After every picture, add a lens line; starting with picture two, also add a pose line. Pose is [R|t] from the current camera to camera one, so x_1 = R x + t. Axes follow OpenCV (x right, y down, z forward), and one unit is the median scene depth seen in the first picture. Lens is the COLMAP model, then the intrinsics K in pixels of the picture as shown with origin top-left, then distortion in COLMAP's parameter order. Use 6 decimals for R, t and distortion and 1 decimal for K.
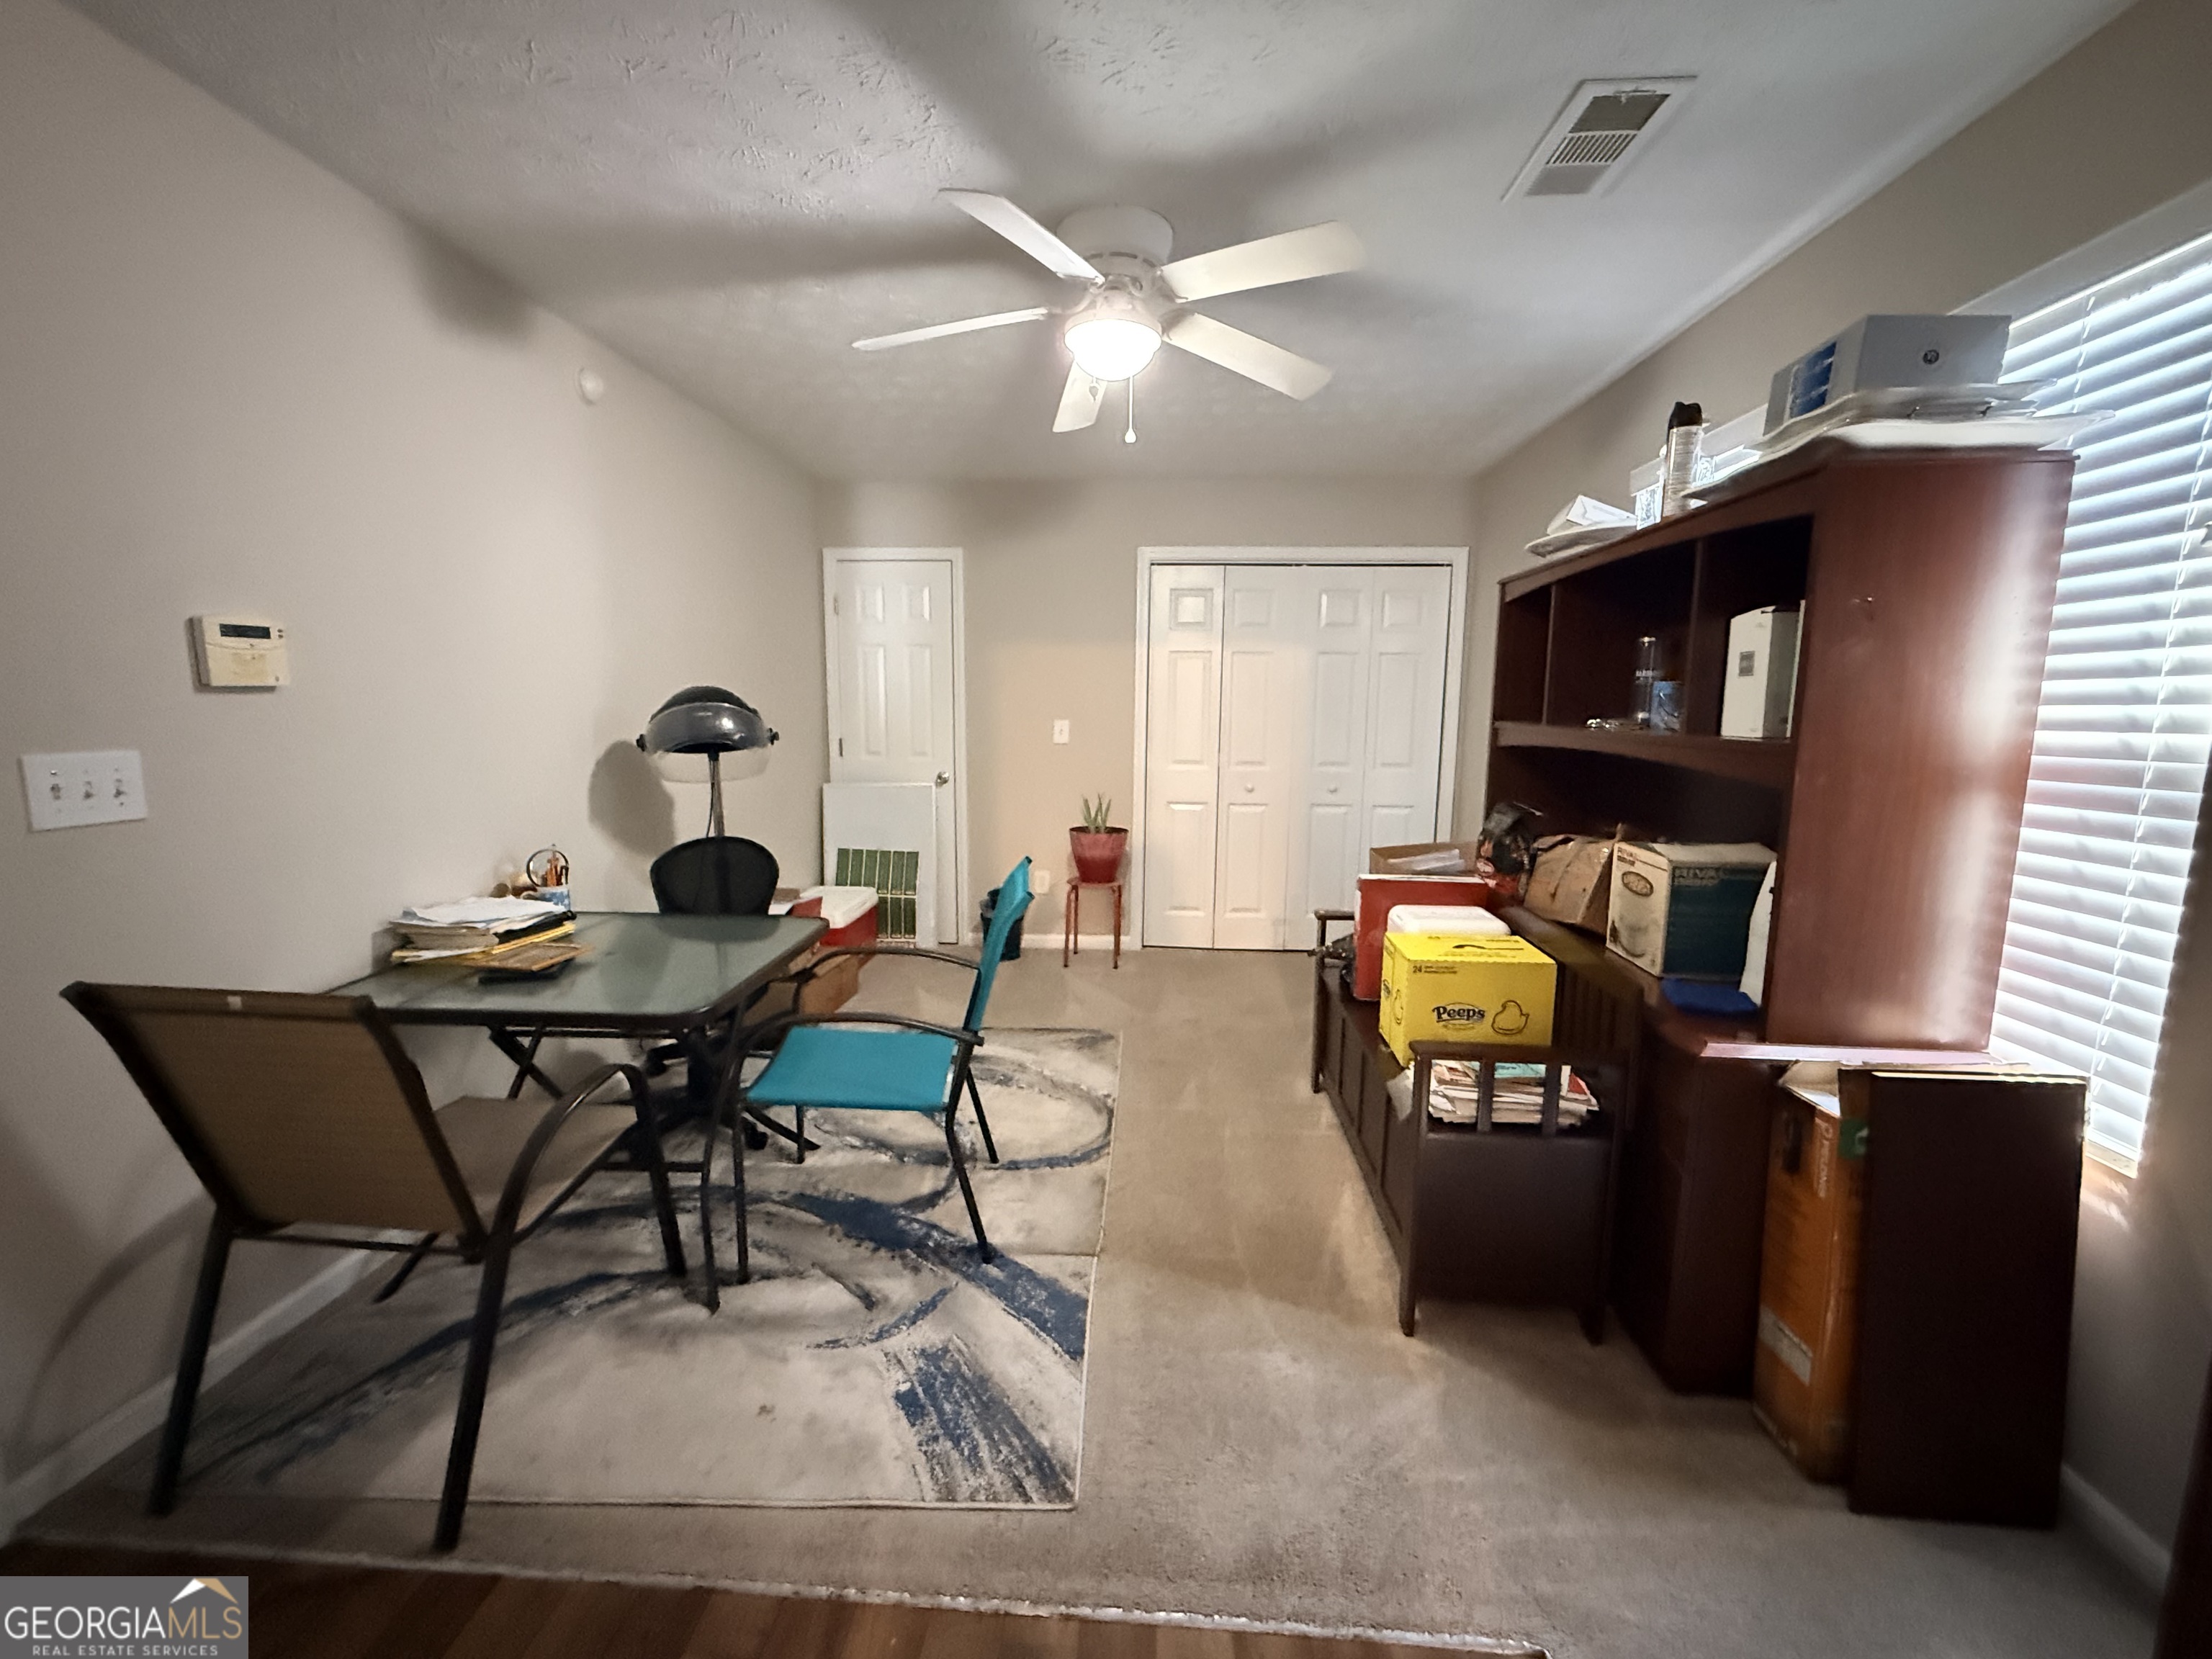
lens RADIAL K [[908.6, 0, 1113.6], [0, 908.6, 832.5], [0, 0, 1]] dist [0.002621, -0.000468]
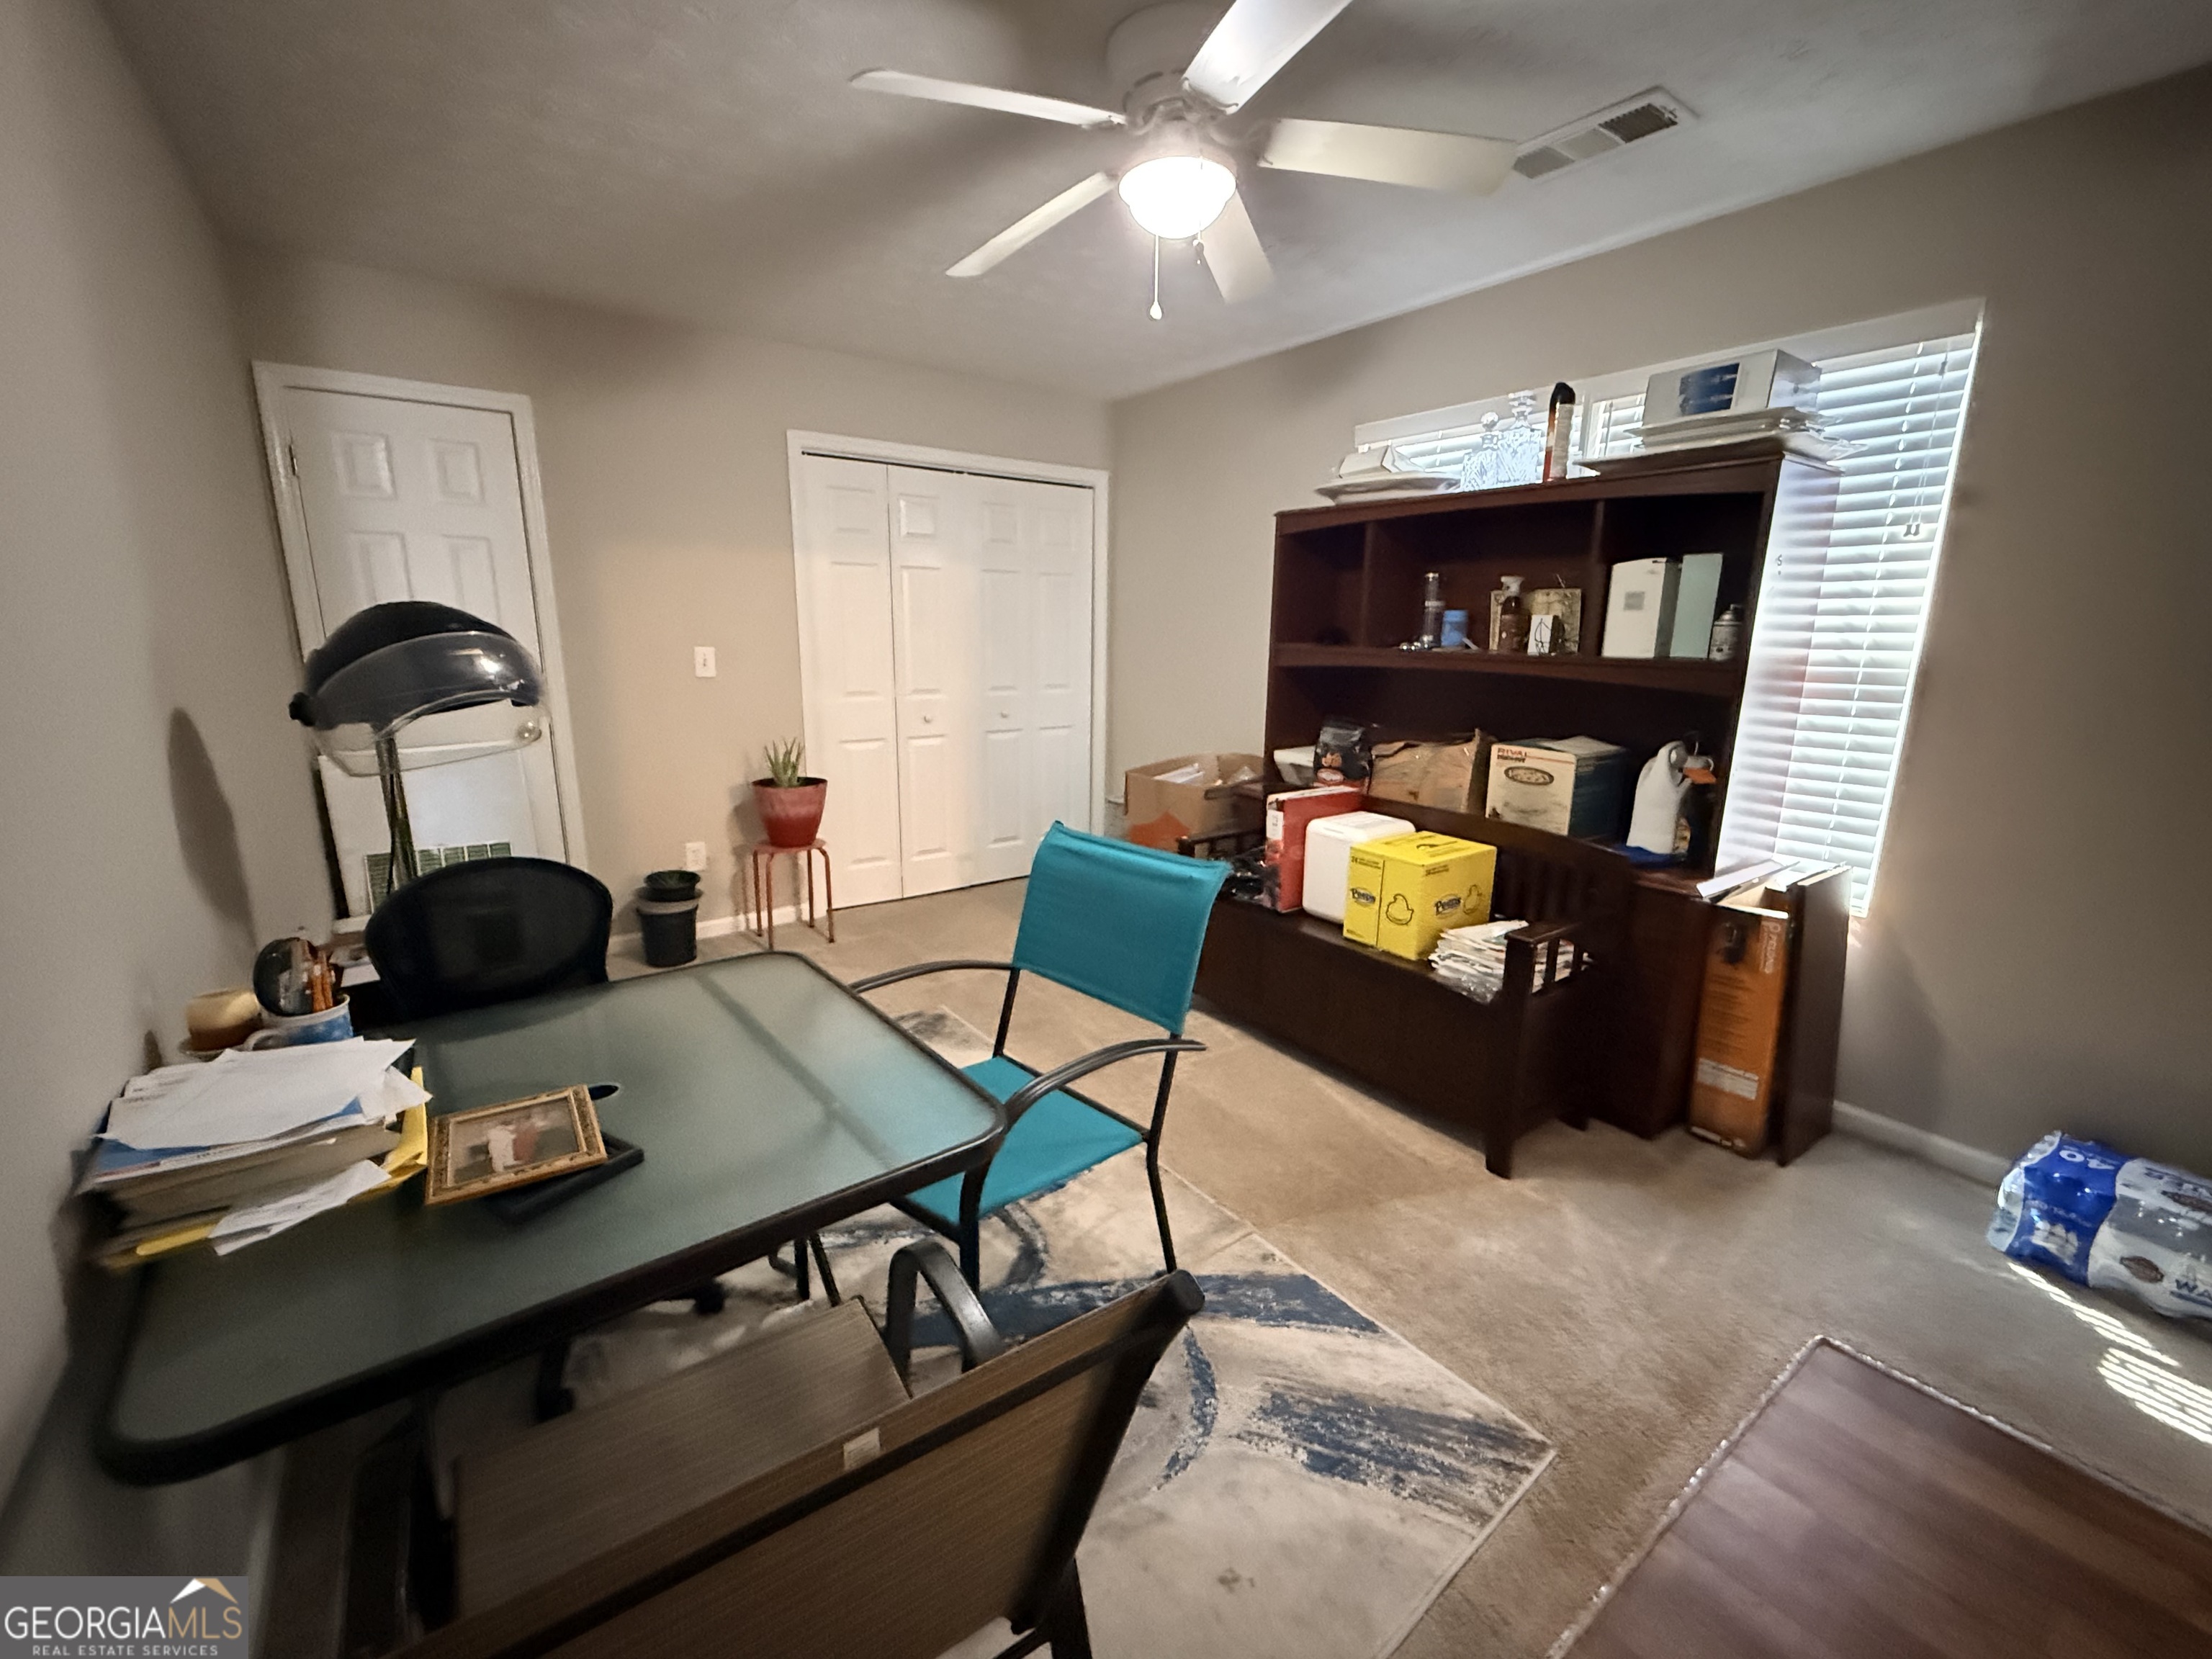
lens RADIAL K [[908.6, 0, 1108.2], [0, 908.6, 828.7], [0, 0, 1]] dist [0.002621, -0.000468]
pose [[0.769840, -0.139766, 0.622745, -0.720802], [0.085613, 0.989523, 0.116249, -0.072624], [-0.632468, -0.036178, 0.773741, 0.423225]]
